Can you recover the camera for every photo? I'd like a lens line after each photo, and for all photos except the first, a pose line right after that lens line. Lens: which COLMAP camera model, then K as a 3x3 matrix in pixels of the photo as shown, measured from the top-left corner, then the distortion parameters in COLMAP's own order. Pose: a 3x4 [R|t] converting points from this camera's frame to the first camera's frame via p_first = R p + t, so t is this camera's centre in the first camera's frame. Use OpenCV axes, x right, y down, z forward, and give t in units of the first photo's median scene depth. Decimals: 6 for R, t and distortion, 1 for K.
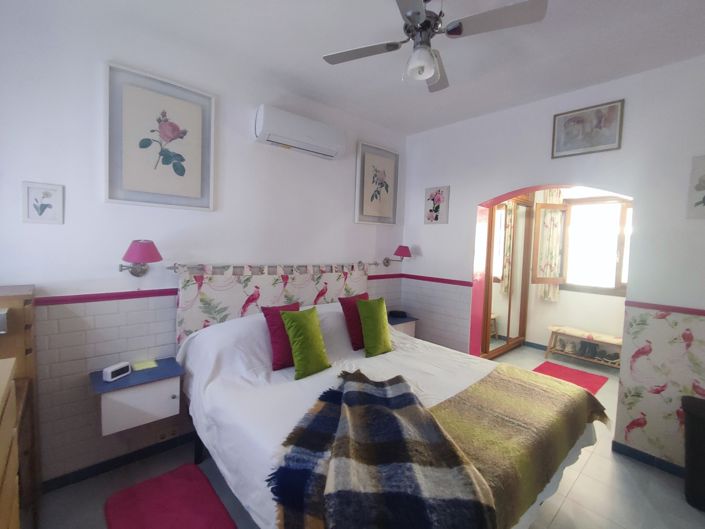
lens RADIAL K [[323.2, 0, 352.1], [0, 323.2, 263.5], [0, 0, 1]] dist [-0.002533, -0.002650]
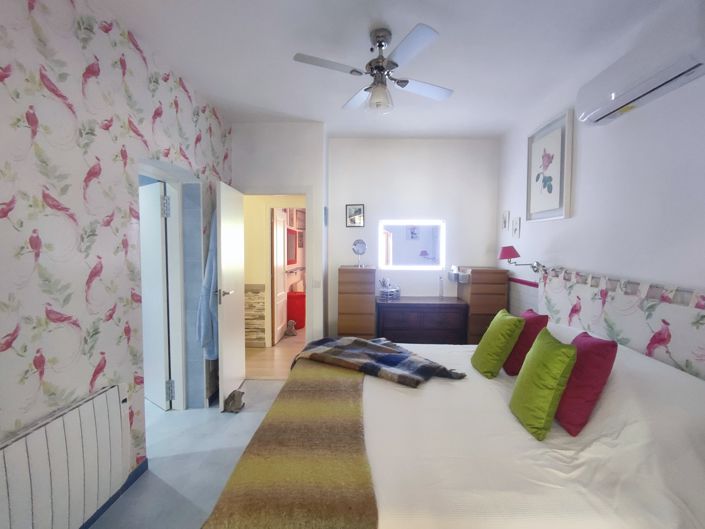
lens RADIAL K [[323.2, 0, 352.3], [0, 323.2, 261.2], [0, 0, 1]] dist [-0.002533, -0.002650]
pose [[-0.703175, 0.004873, -0.711000, 0.735336], [-0.067816, 0.994958, 0.073889, -0.046397], [0.707775, 0.100174, -0.699299, 1.142257]]
